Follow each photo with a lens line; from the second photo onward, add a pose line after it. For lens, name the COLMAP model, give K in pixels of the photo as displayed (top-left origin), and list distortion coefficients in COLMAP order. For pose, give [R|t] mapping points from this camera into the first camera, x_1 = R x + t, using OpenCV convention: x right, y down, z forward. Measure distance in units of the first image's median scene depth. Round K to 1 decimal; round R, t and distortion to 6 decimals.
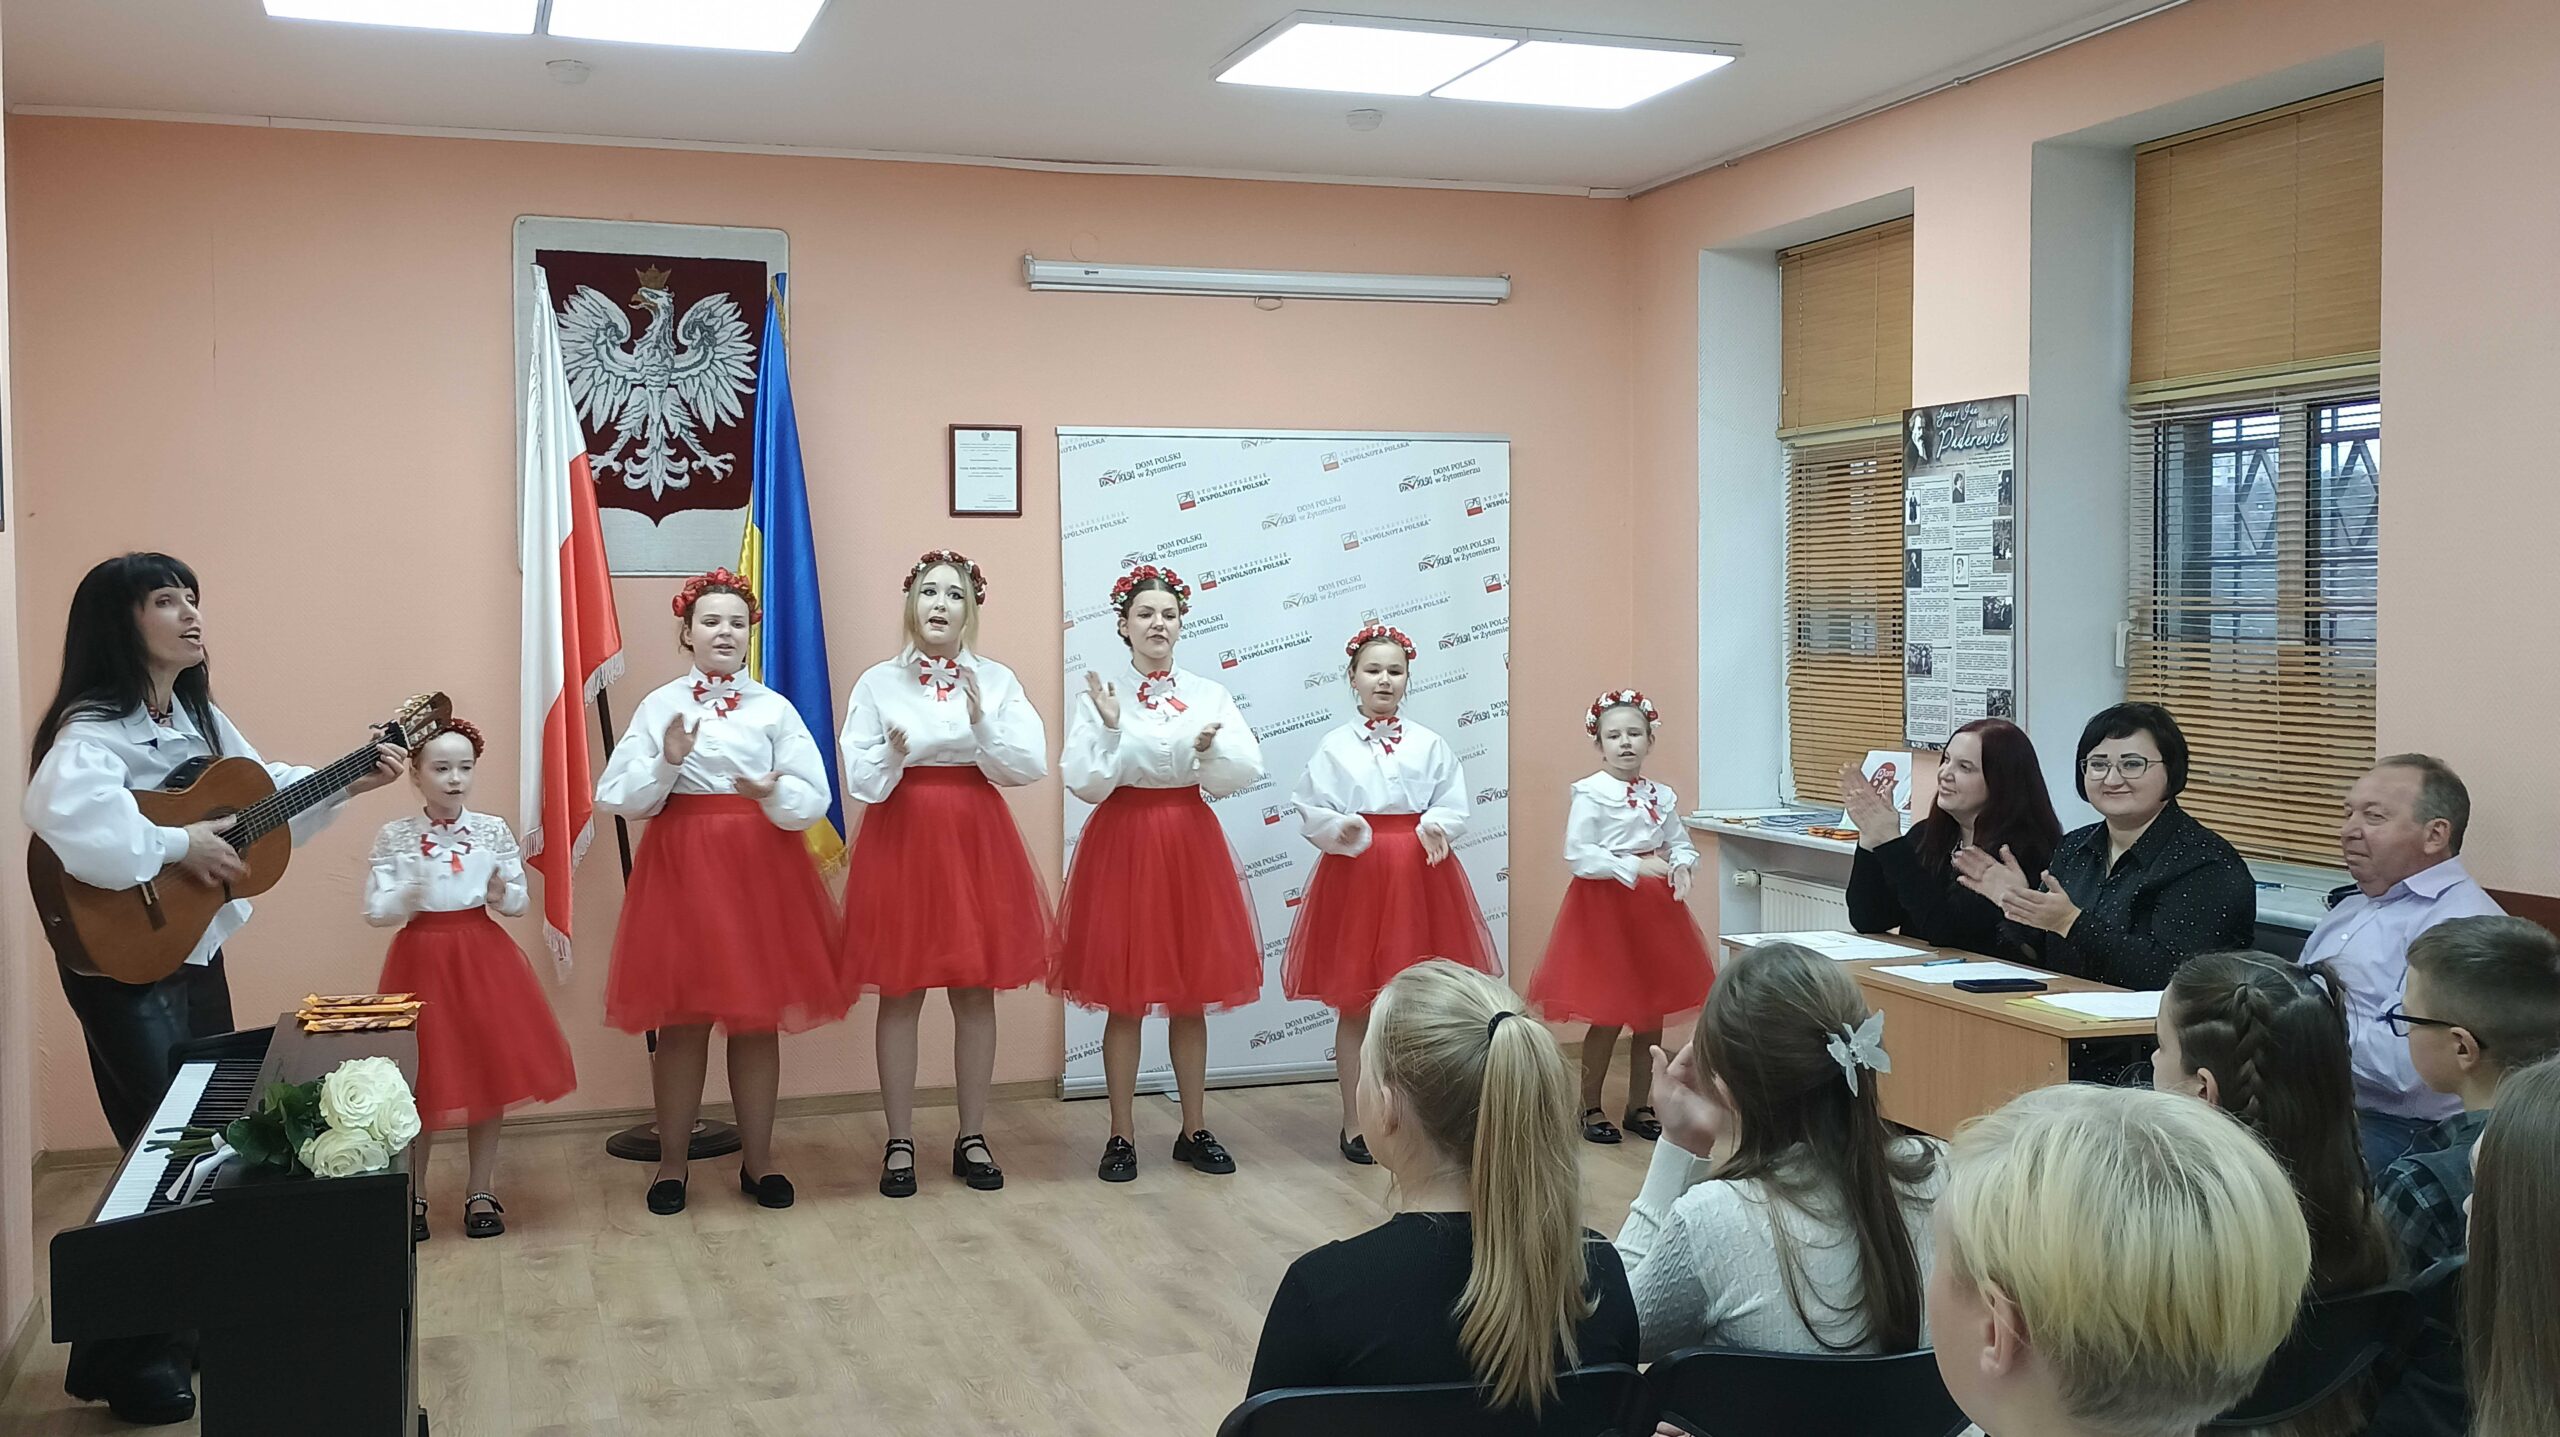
lens RADIAL K [[2365.6, 0, 1181.2], [0, 2365.6, 687.1], [0, 0, 1]] dist [0.041339, -0.028840]
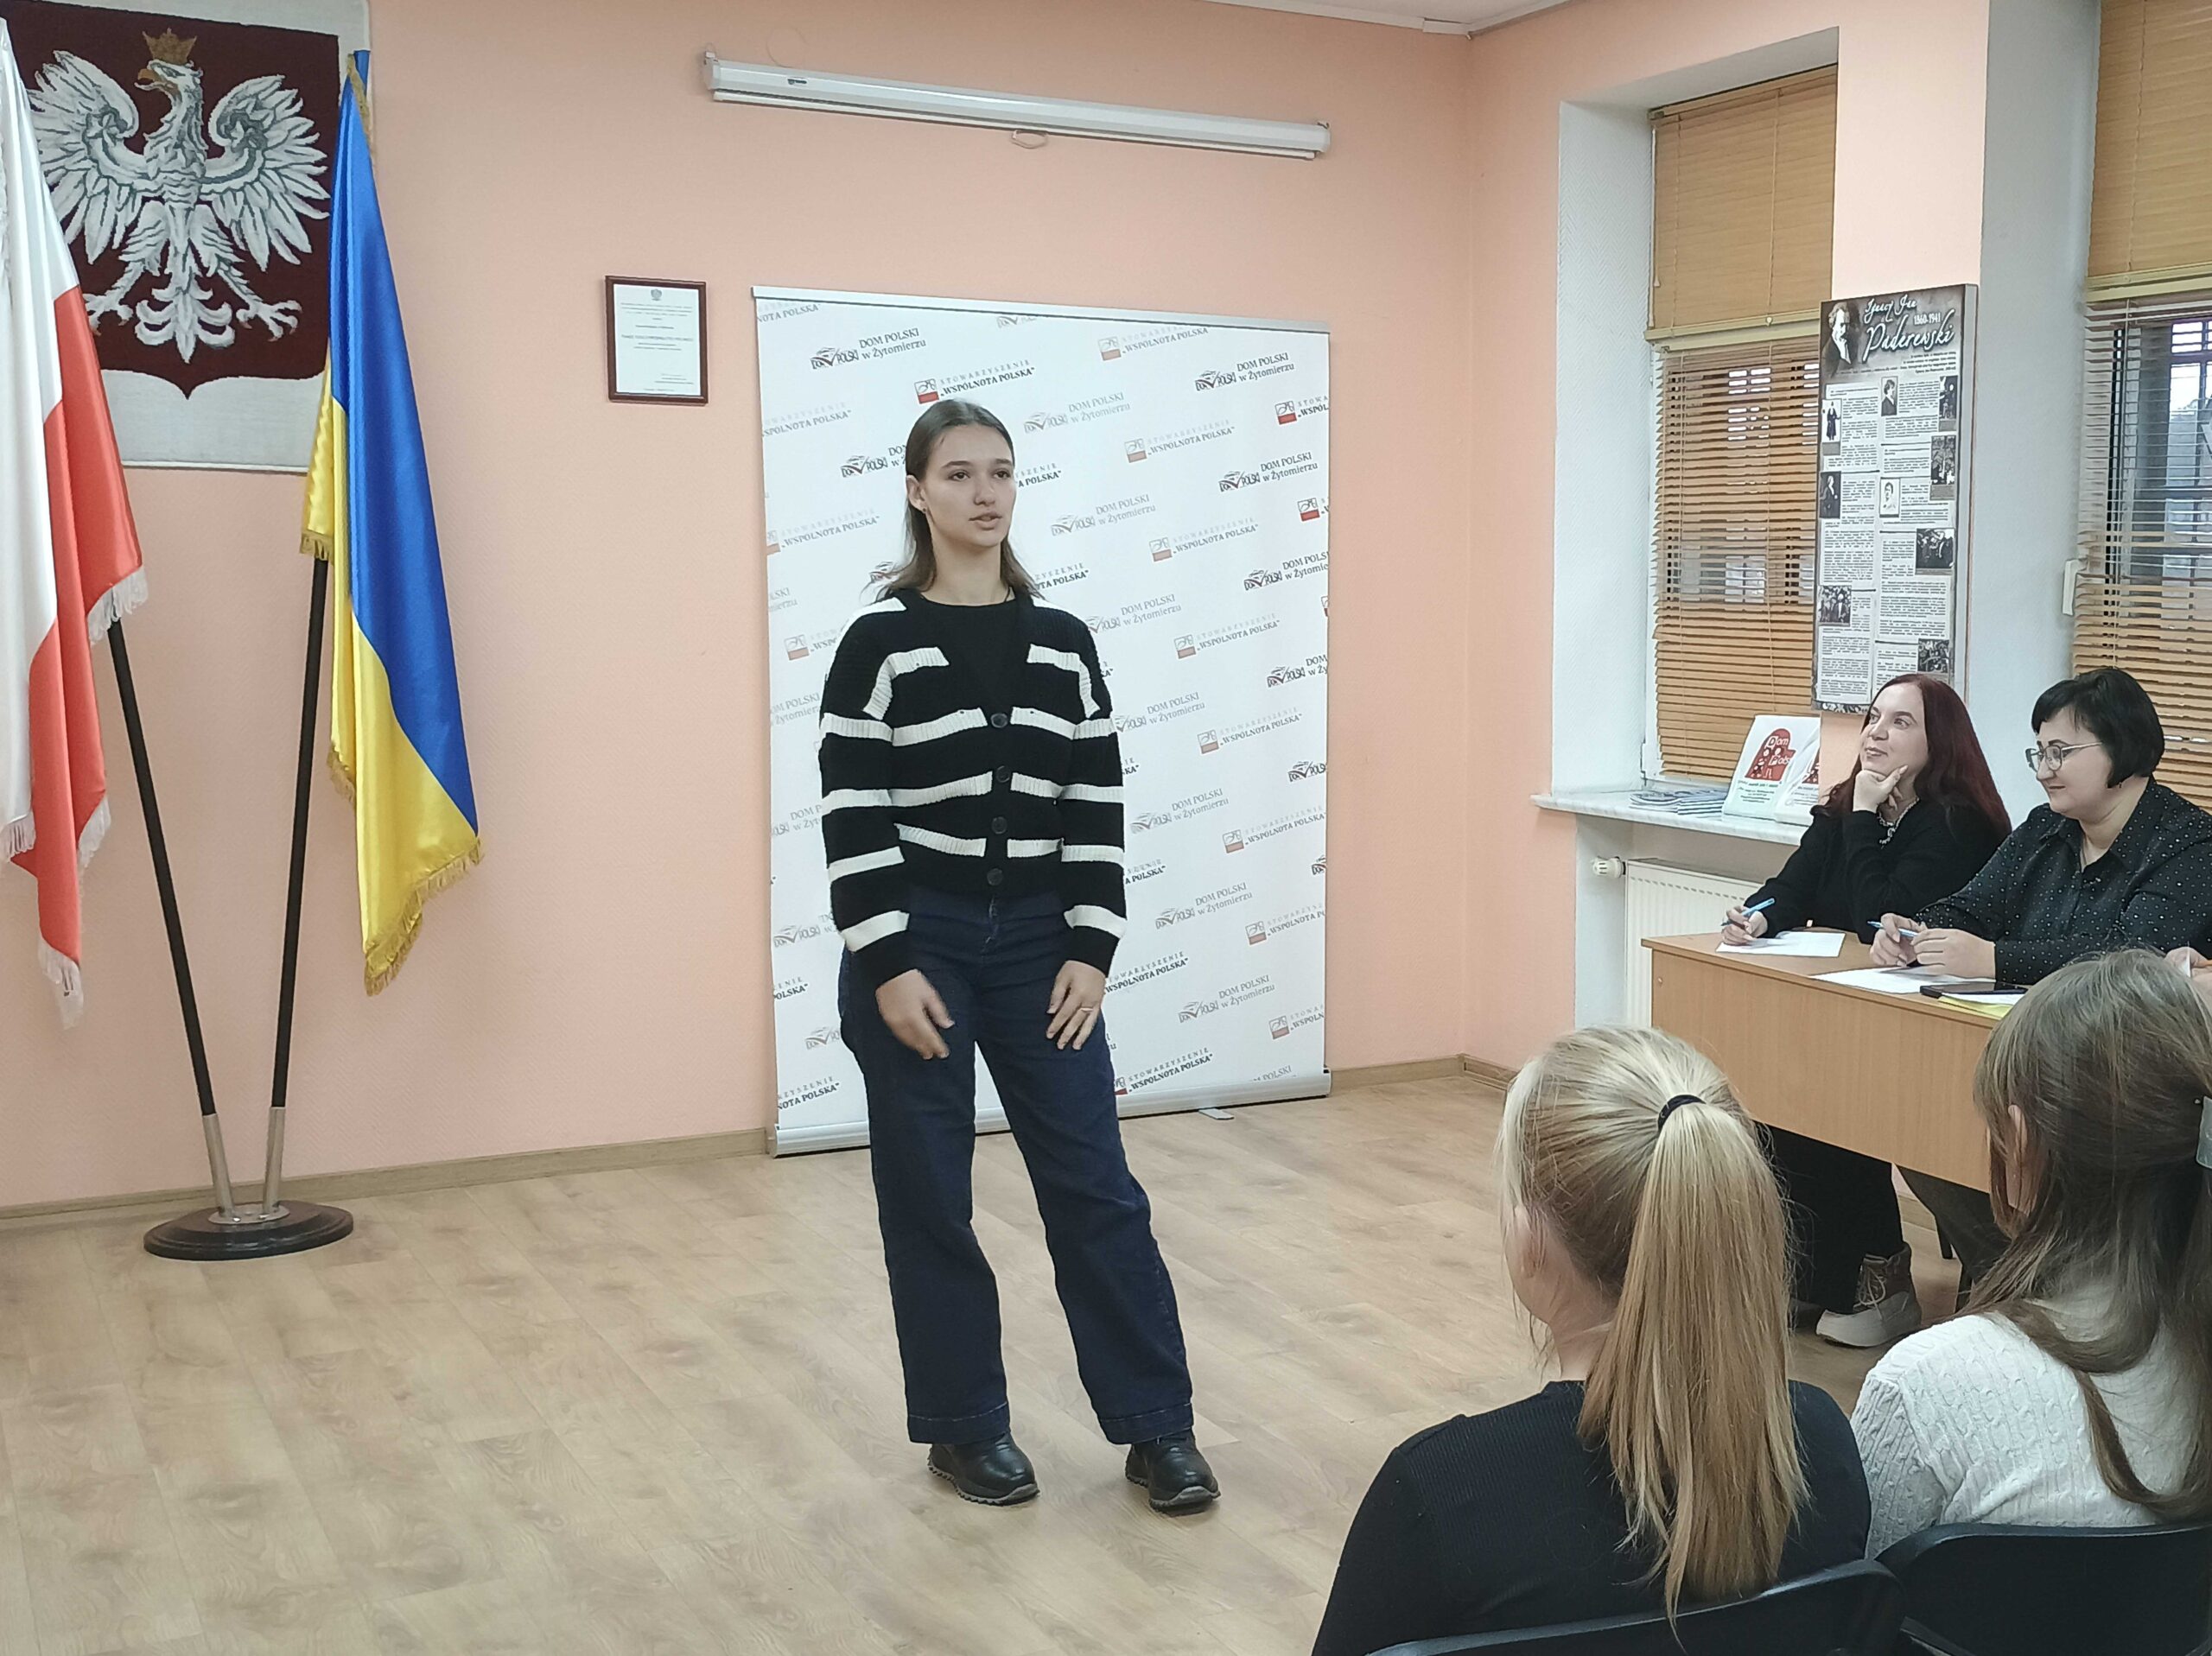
lens RADIAL K [[2649.4, 0, 1476.9], [0, 2649.4, 904.6], [0, 0, 1]] dist [0.016676, 0.000000]
pose [[0.970726, -0.013744, 0.239796, -0.035725], [-0.008213, 0.995878, 0.090328, 0.009671], [-0.240049, -0.089654, 0.966612, 0.104064]]
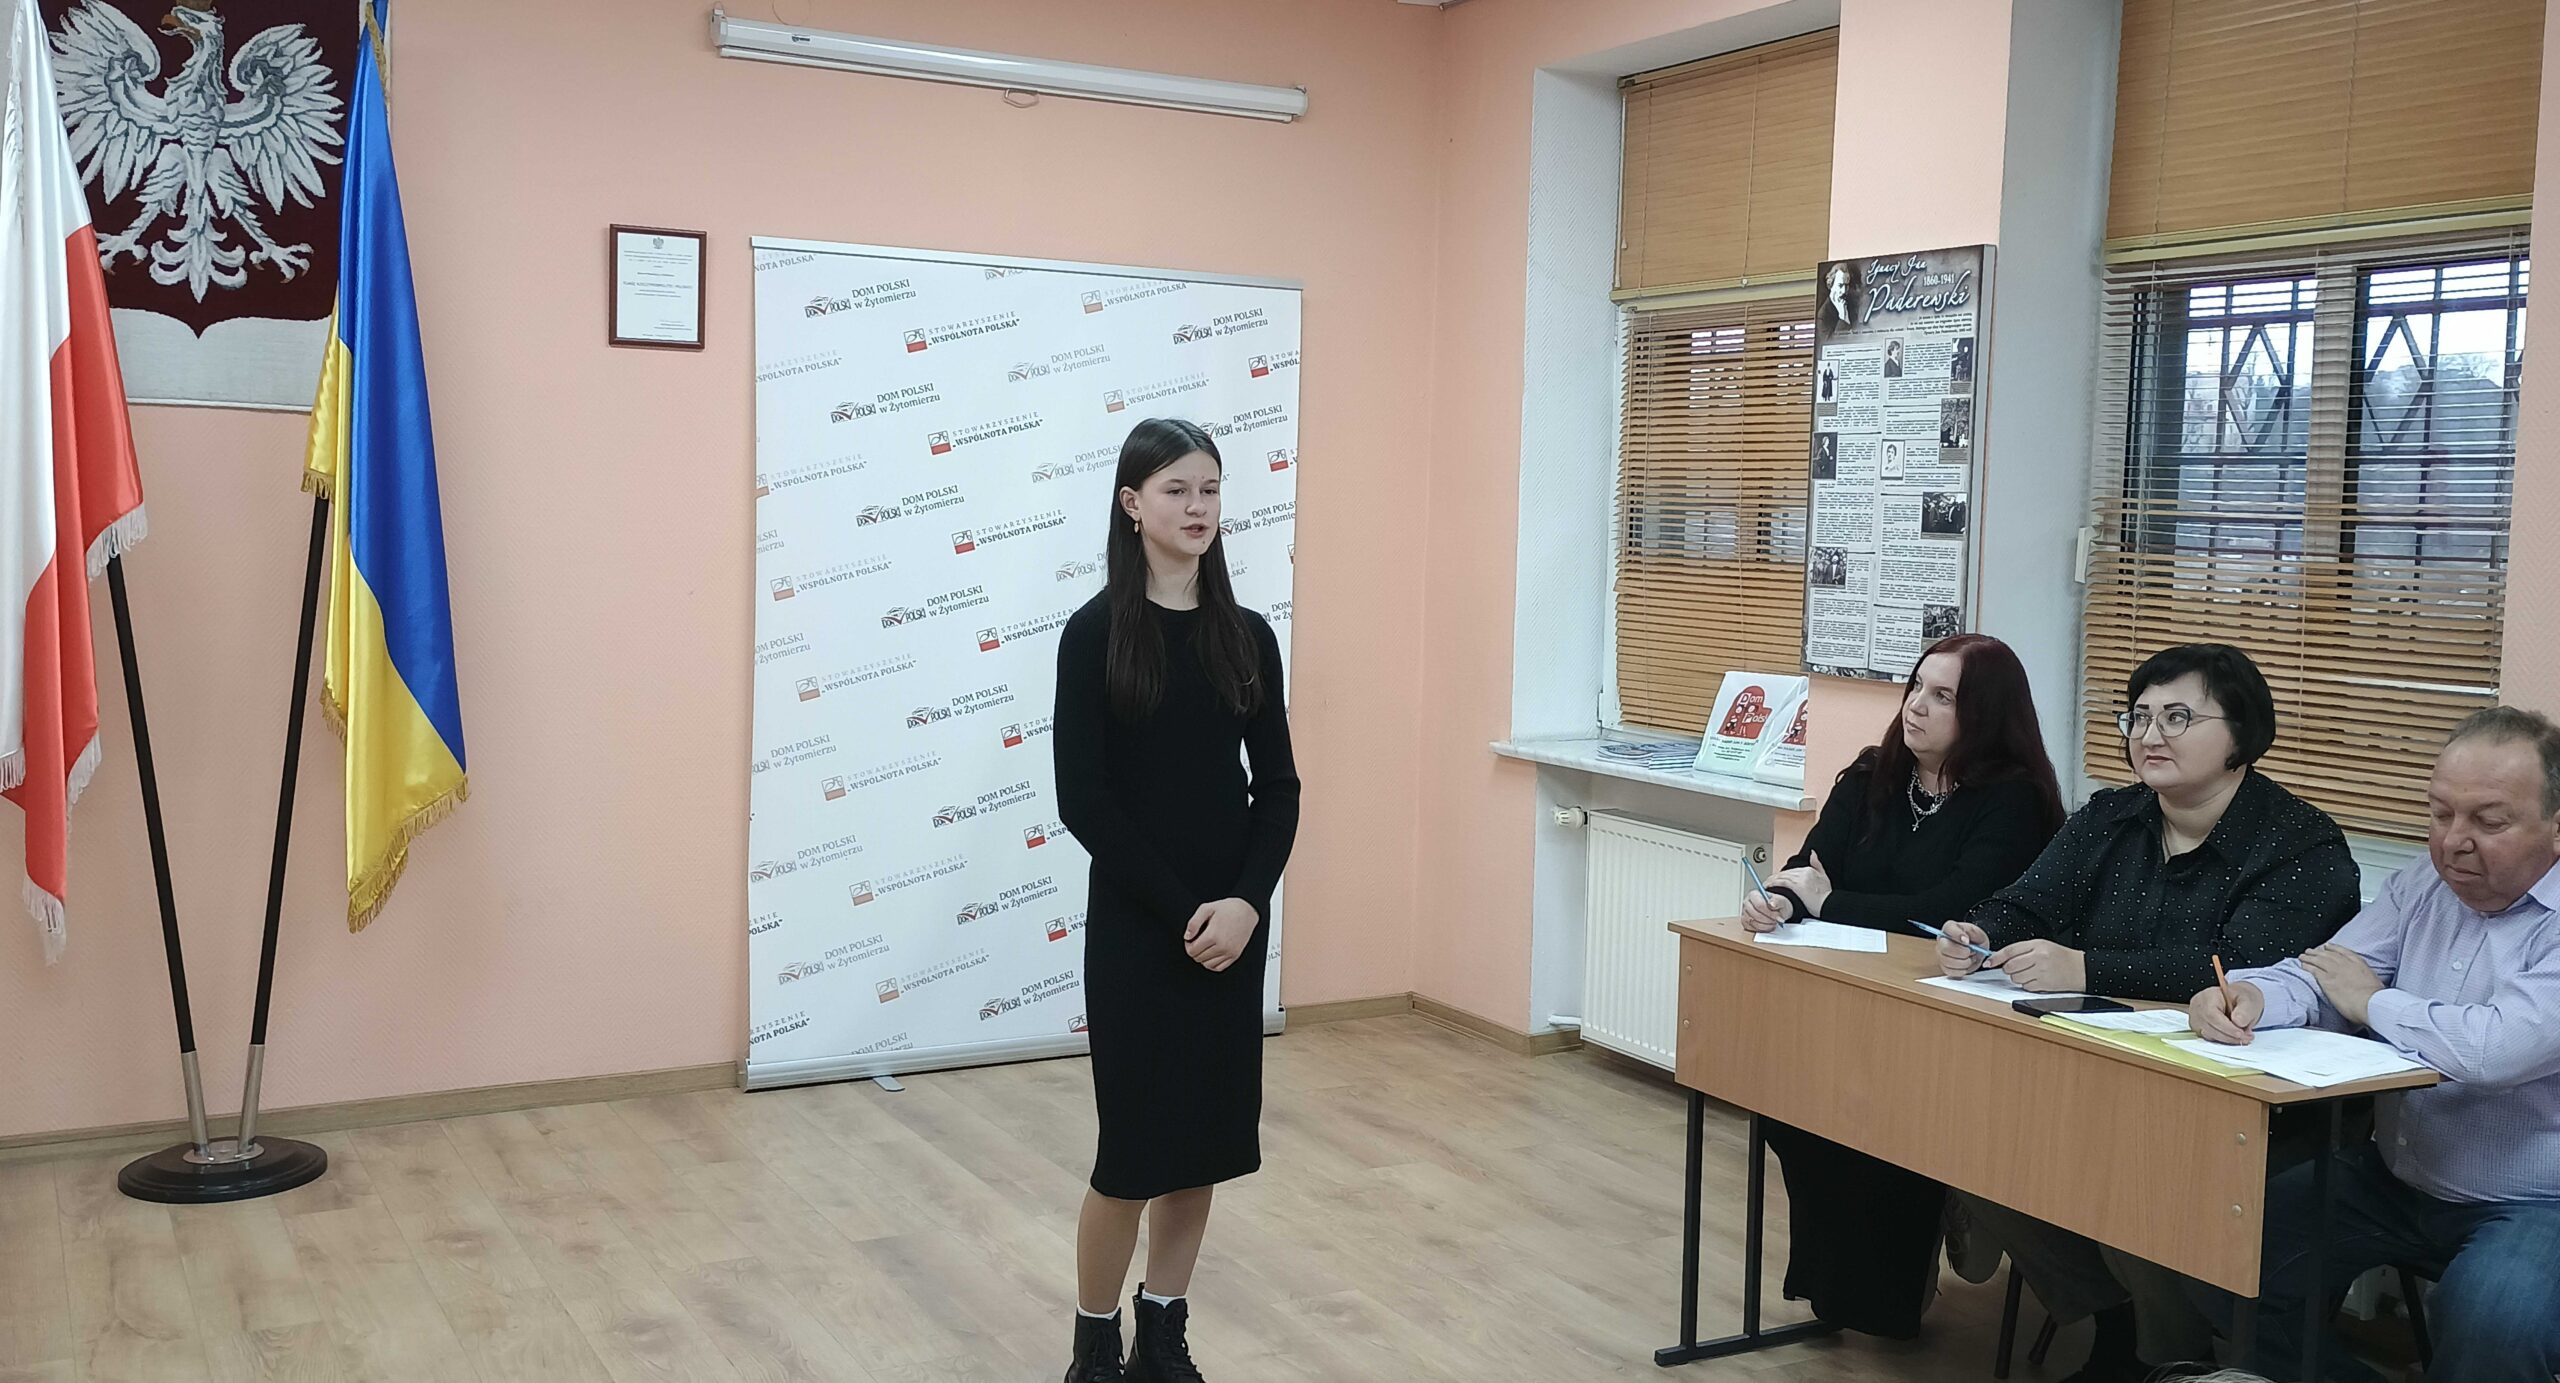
lens RADIAL K [[2264.4, 0, 1230.1], [0, 2264.4, 684.3], [0, 0, 1]] dist [0.030501, -0.019897]
pose [[0.979981, 0.016272, 0.198423, -0.046392], [-0.025968, 0.998587, 0.046361, -0.001640], [-0.197388, -0.050586, 0.979019, 0.241286]]
